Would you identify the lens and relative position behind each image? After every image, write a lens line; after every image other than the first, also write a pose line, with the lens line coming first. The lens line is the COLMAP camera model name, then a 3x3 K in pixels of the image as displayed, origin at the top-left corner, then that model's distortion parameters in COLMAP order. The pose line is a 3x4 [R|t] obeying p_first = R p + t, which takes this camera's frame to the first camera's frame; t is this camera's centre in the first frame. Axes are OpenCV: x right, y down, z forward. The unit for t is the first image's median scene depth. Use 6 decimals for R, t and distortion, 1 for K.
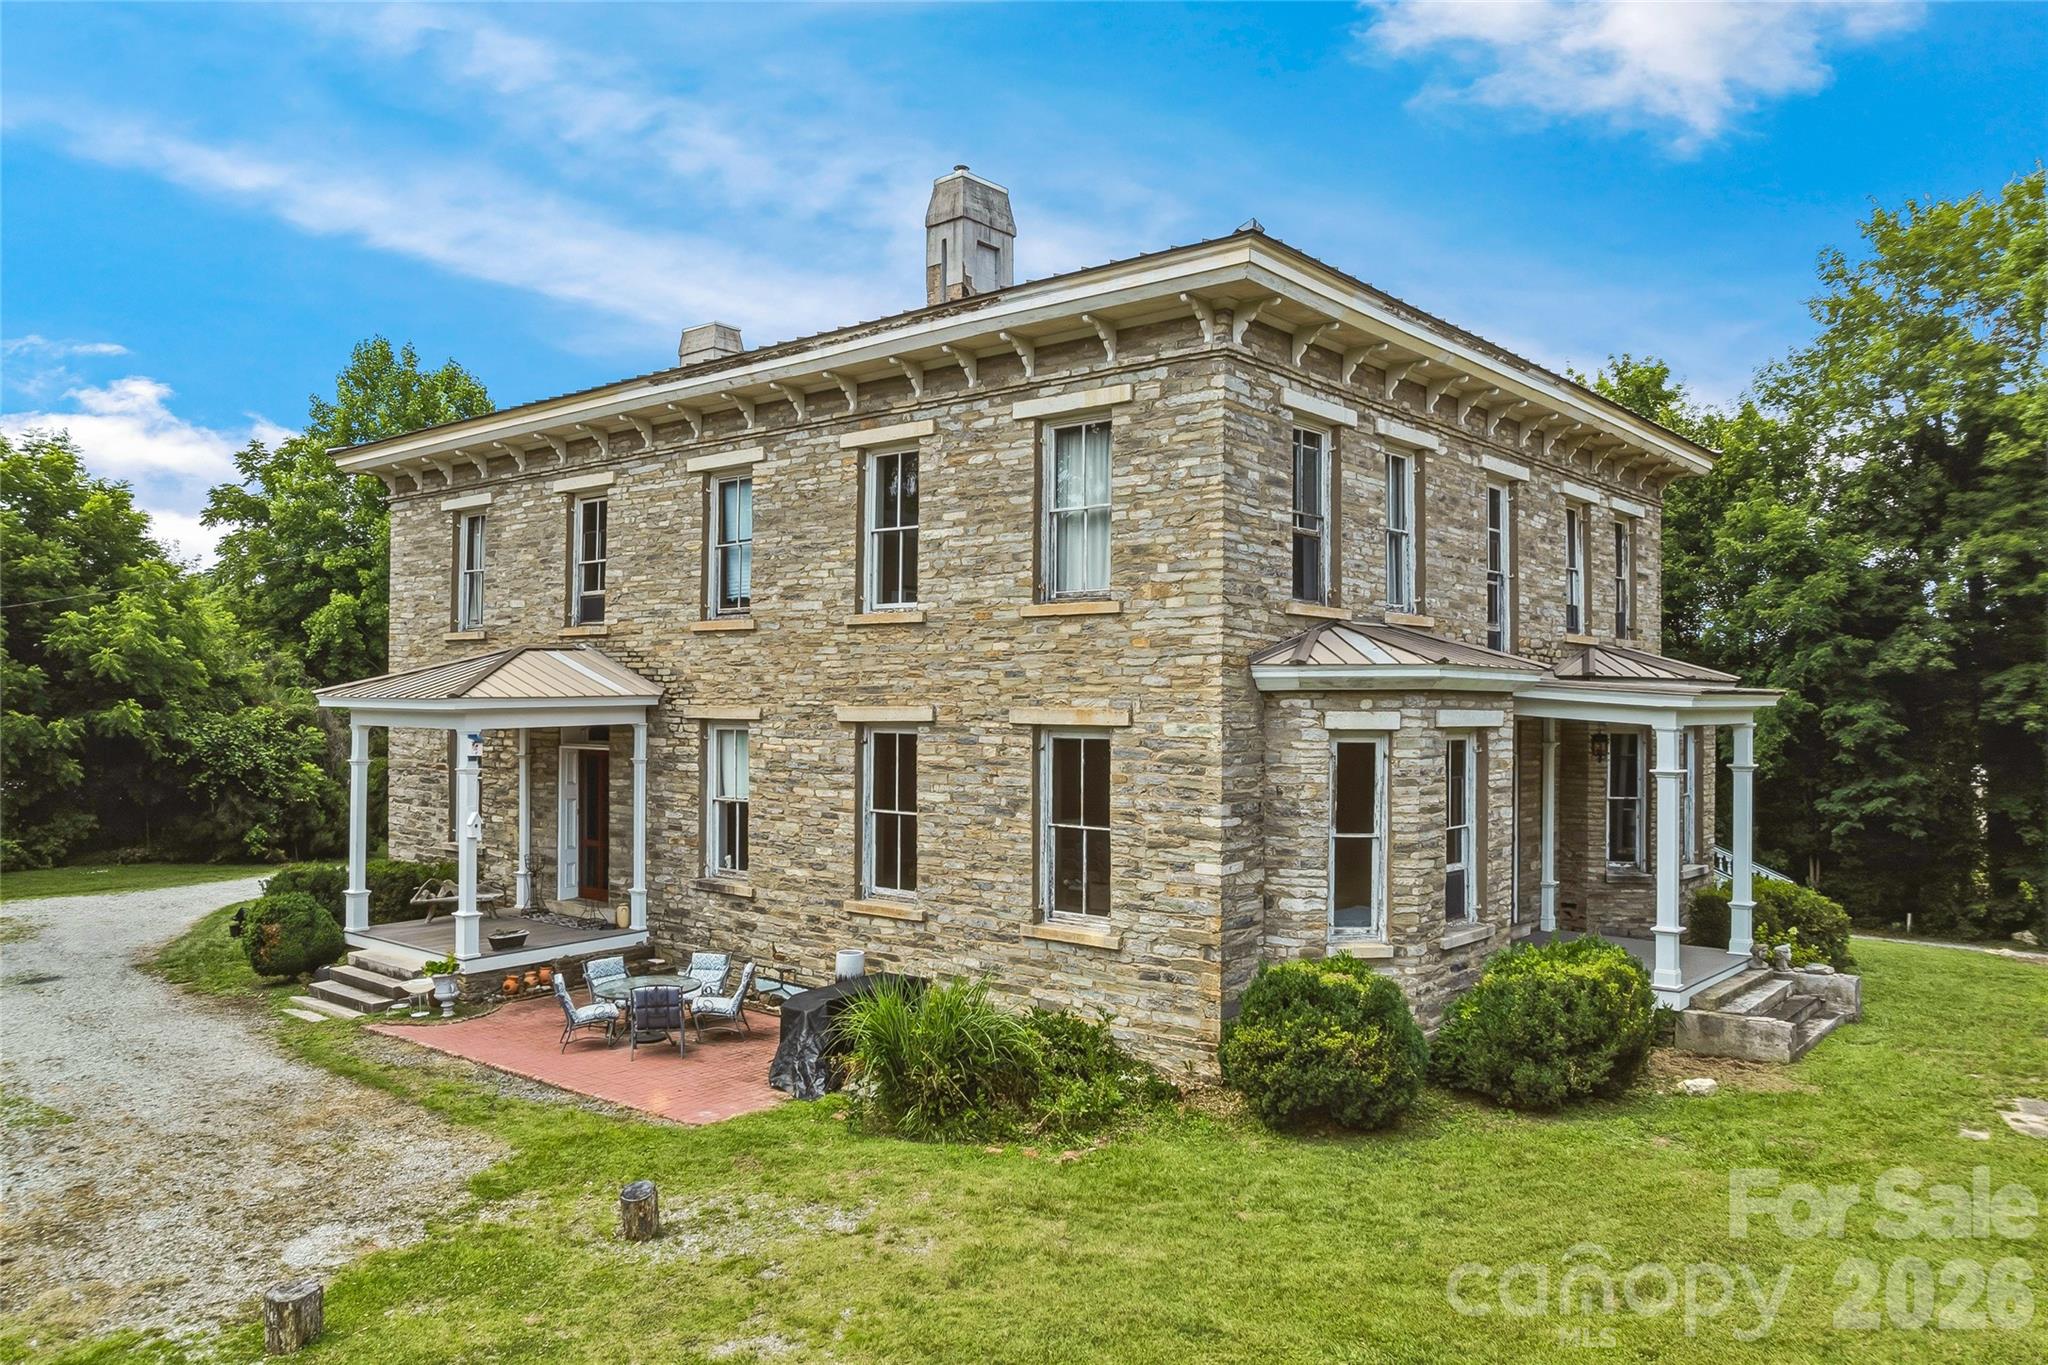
lens RADIAL K [[1448.2, 0, 1014.8], [0, 1448.2, 689.2], [0, 0, 1]] dist [-0.022318, -0.022346]
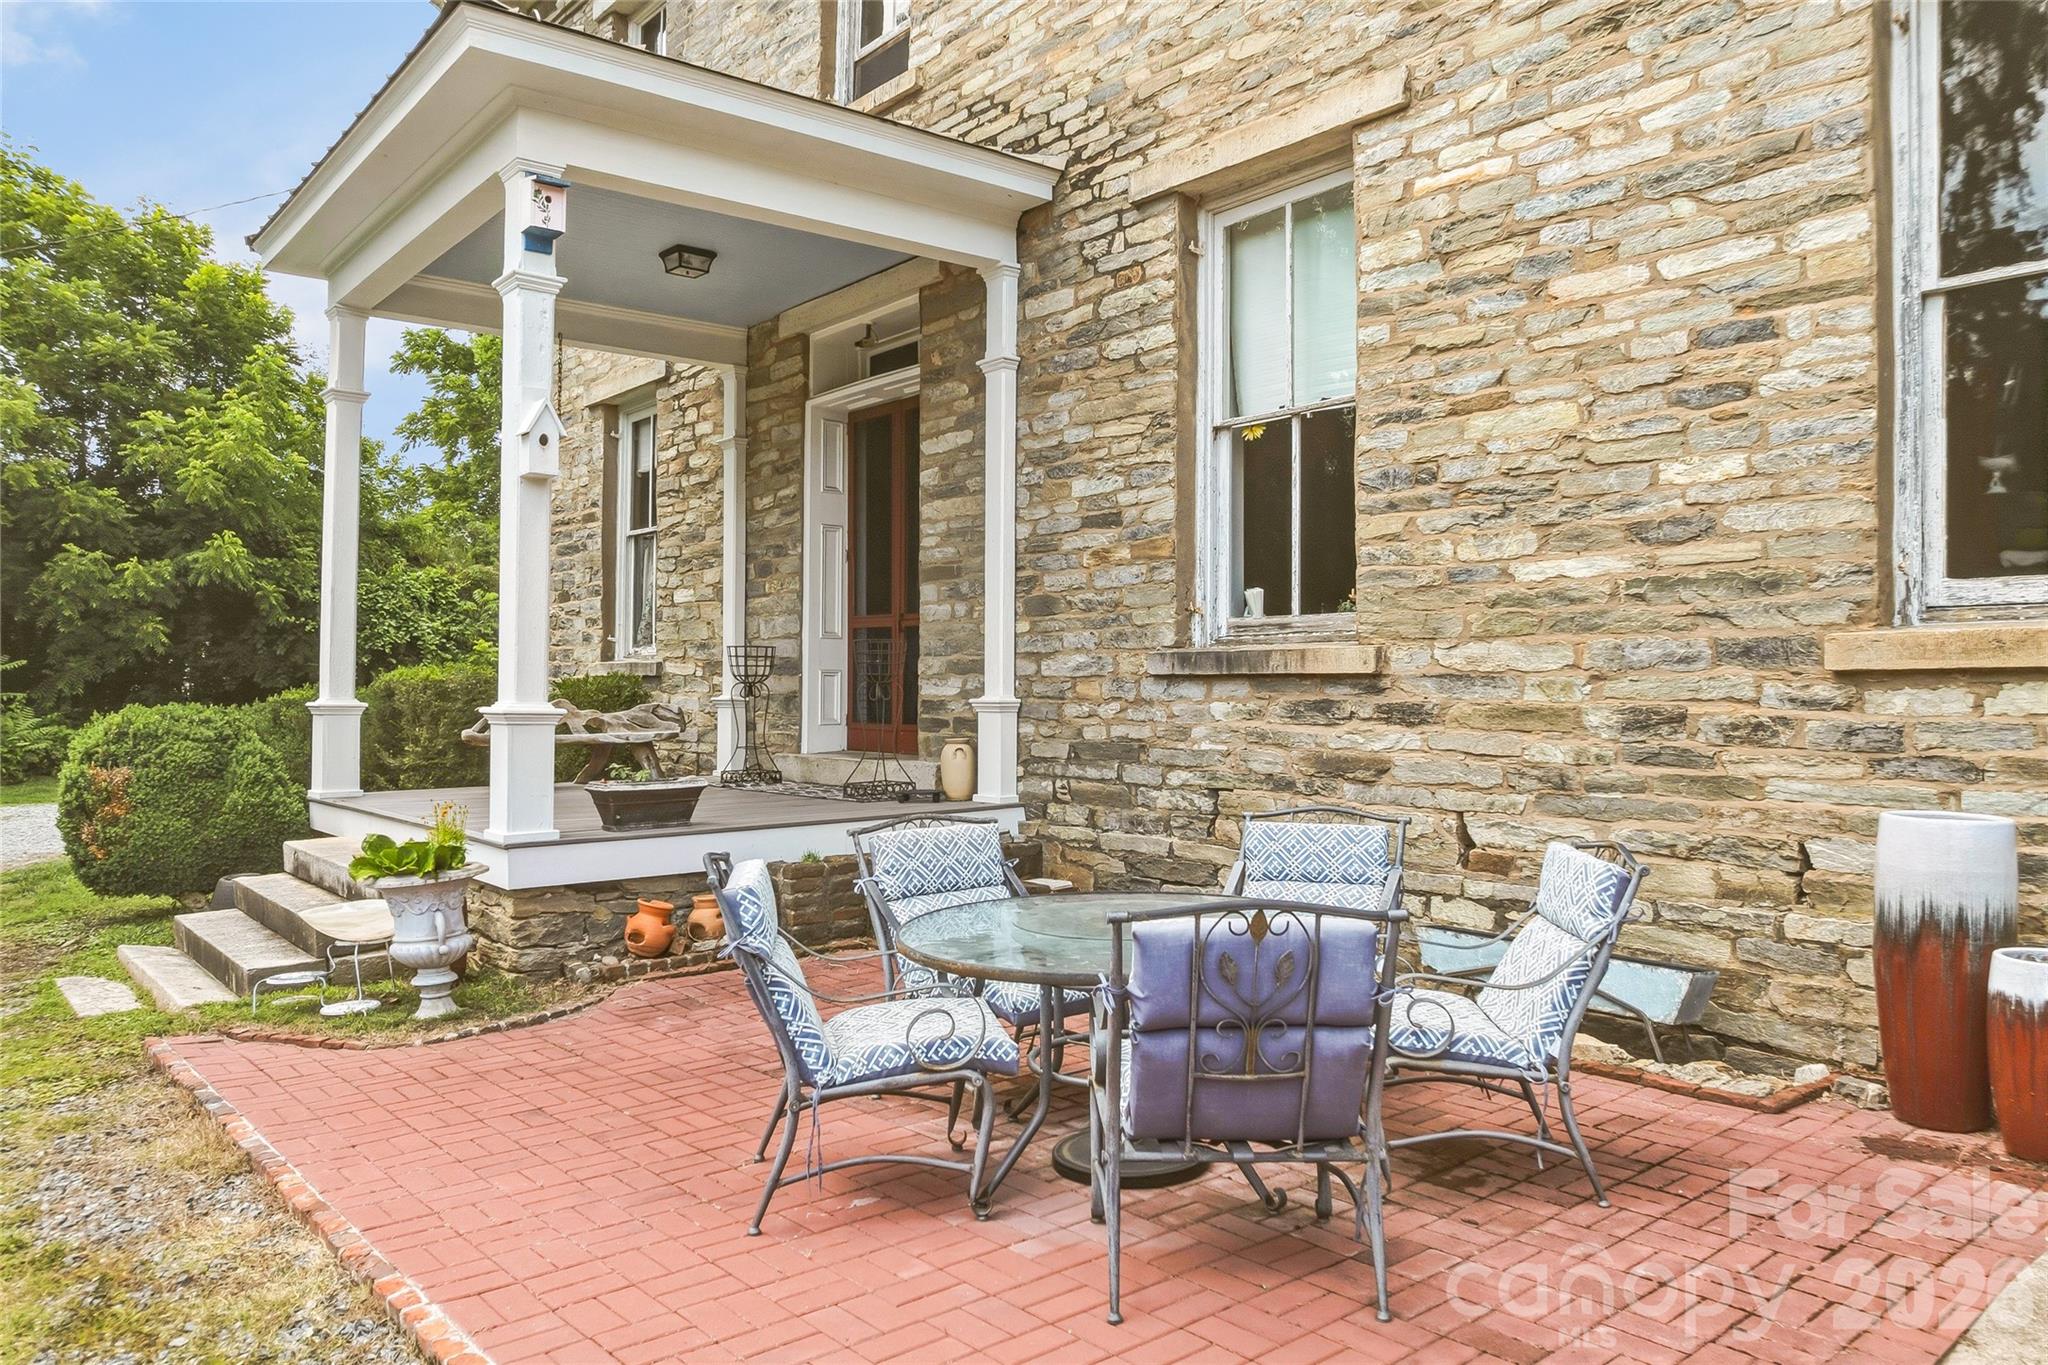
lens RADIAL K [[1448.2, 0, 1014.5], [0, 1448.2, 689.7], [0, 0, 1]] dist [-0.022318, -0.022346]
pose [[0.983327, 0.000786, -0.181844, -0.204156], [-0.000357, 0.999997, 0.002392, 0.148349], [0.181846, -0.002287, 0.983324, 0.683965]]
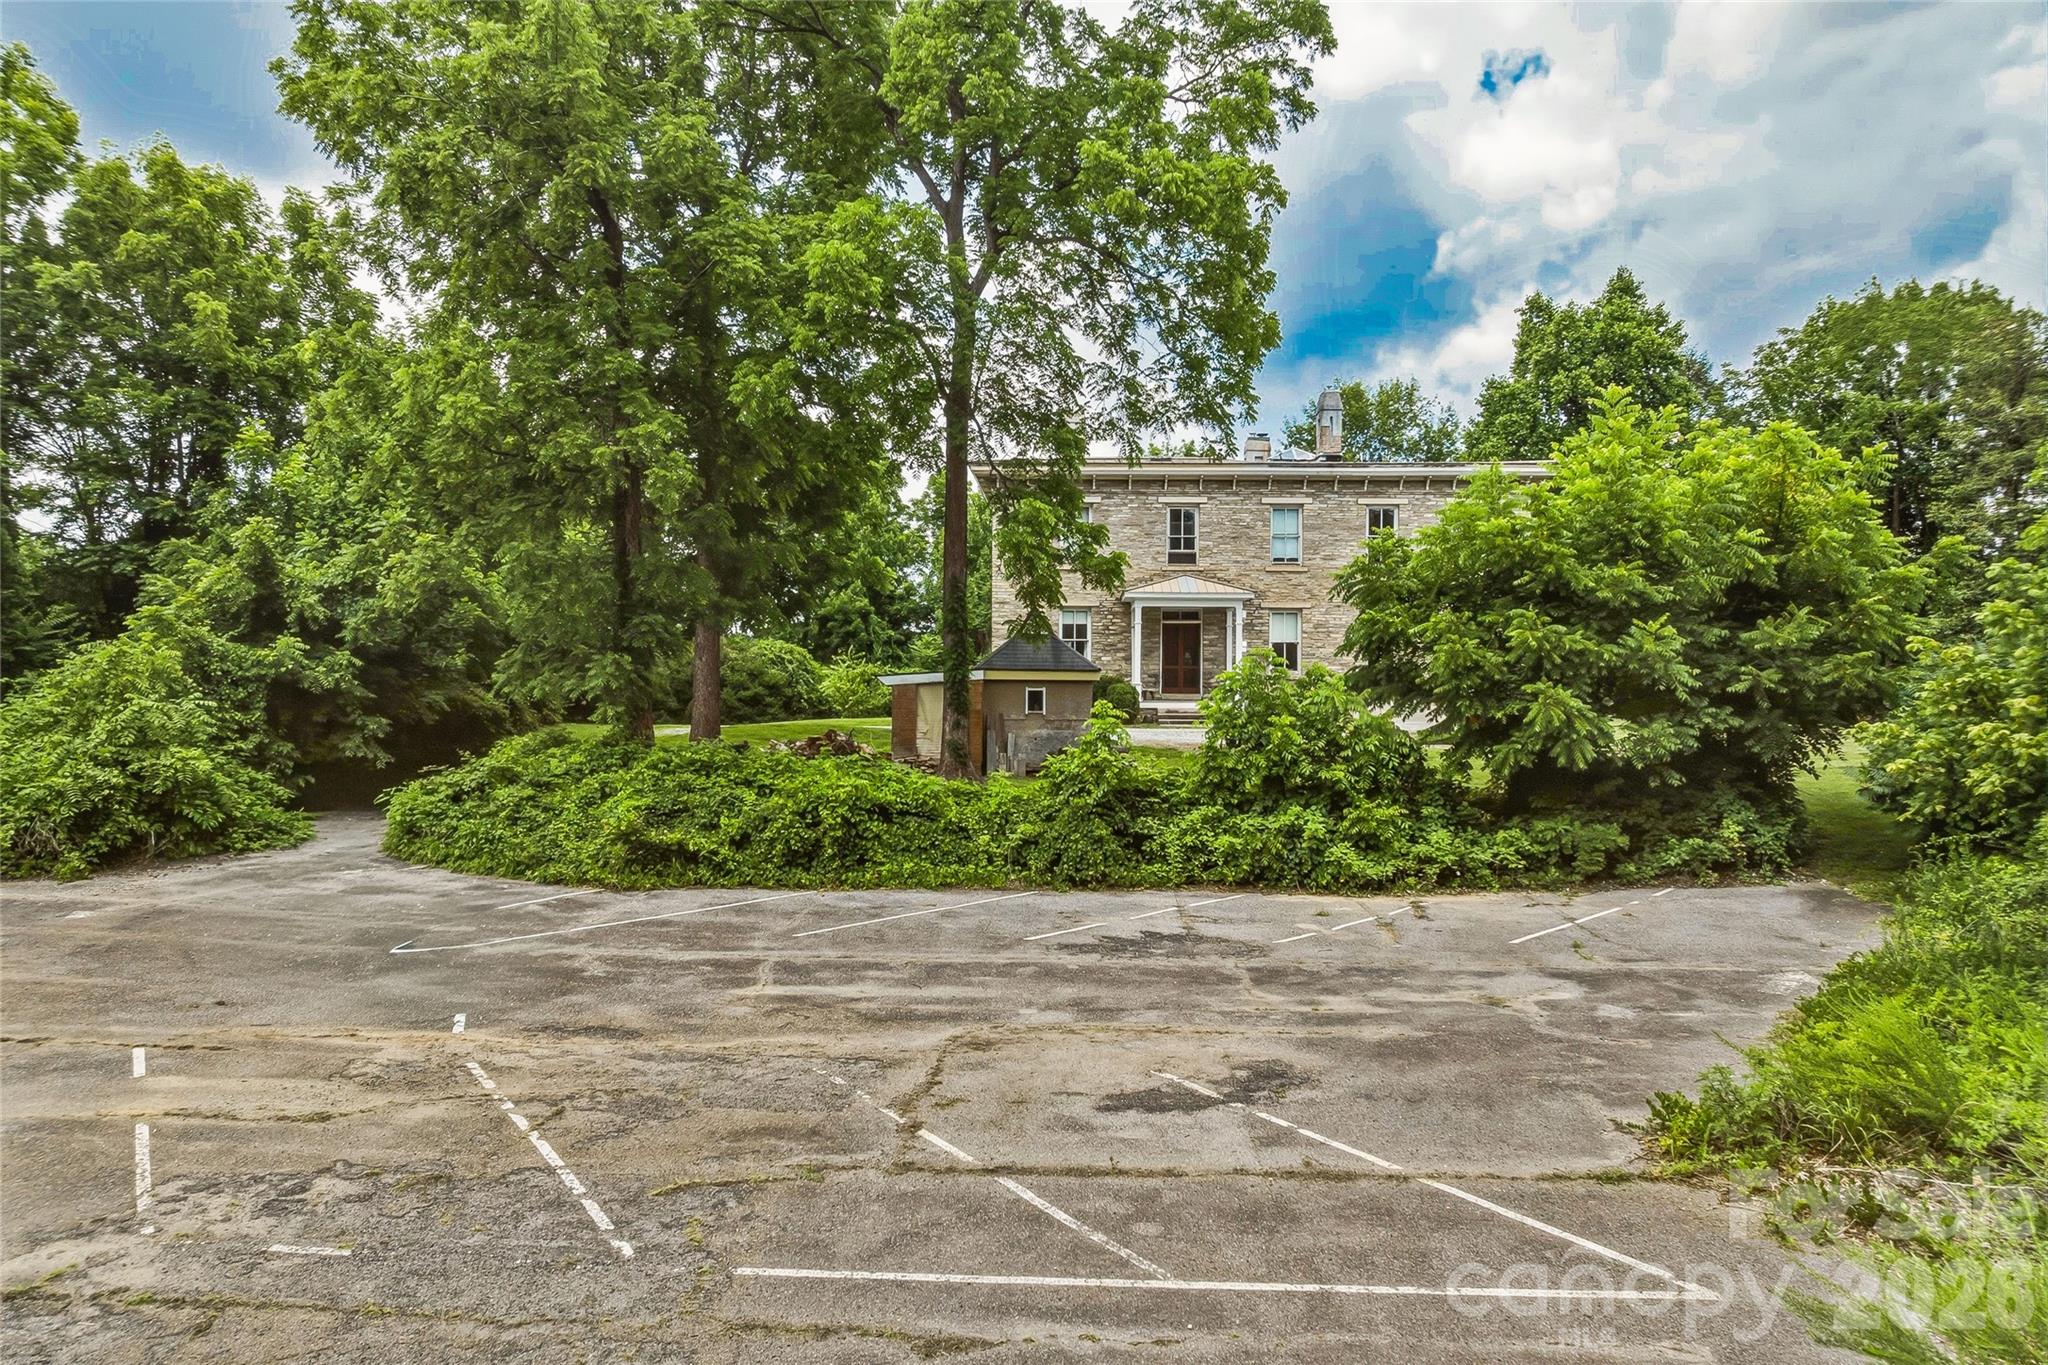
lens RADIAL K [[1448.2, 0, 1021.8], [0, 1448.2, 695.5], [0, 0, 1]] dist [-0.022318, -0.022346]
pose [[0.786618, 0.011051, 0.617341, -2.110304], [-0.007590, 0.999937, -0.008228, 0.196571], [-0.617393, 0.001786, 0.786653, -0.646544]]
